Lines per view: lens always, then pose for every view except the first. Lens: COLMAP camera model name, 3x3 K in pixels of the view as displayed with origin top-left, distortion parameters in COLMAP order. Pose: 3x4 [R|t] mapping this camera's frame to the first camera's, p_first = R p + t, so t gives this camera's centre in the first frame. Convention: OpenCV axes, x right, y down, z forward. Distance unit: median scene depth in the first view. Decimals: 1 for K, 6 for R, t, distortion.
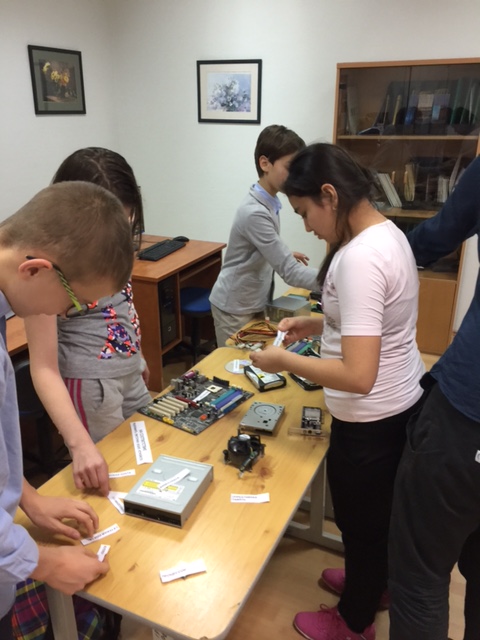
lens RADIAL K [[548.4, 0, 226.8], [0, 548.4, 321.5], [0, 0, 1]] dist [0.054331, -0.008970]
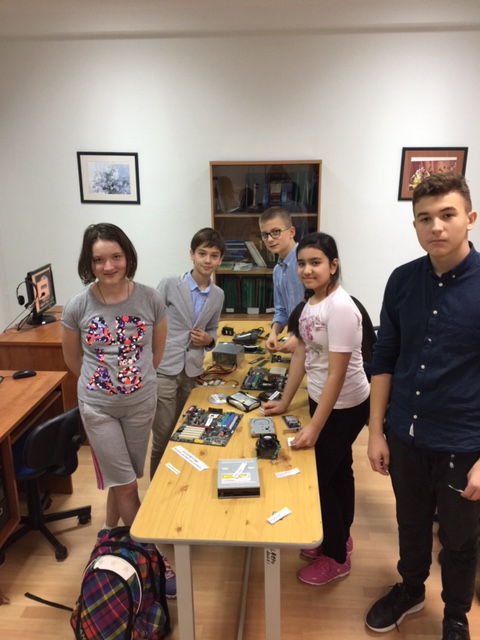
lens RADIAL K [[537.4, 0, 249.6], [0, 537.4, 318.6], [0, 0, 1]] dist [0.030271, 0.004701]
pose [[0.926921, -0.101239, 0.361341, -0.191919], [0.136522, 0.987913, -0.073421, -0.002079], [-0.349541, 0.117386, 0.929539, -0.138059]]
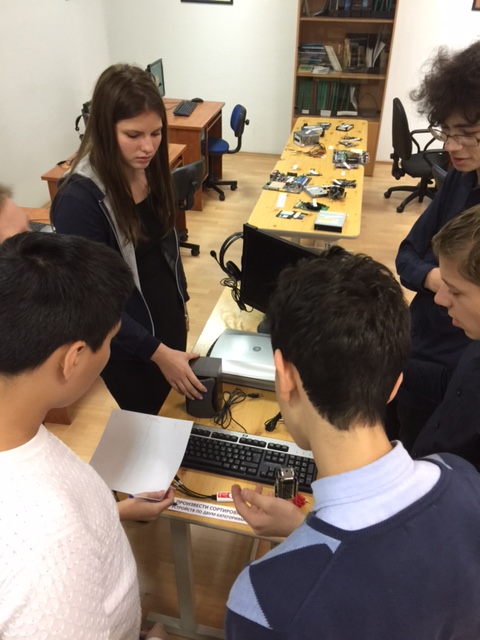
lens RADIAL K [[545.4, 0, 243.7], [0, 545.4, 300.2], [0, 0, 1]] dist [0.115391, -0.161893]
pose [[0.970416, -0.112028, 0.213877, -0.320792], [0.068665, 0.977313, 0.200360, 0.071507], [-0.231471, -0.179746, 0.956092, -0.444447]]
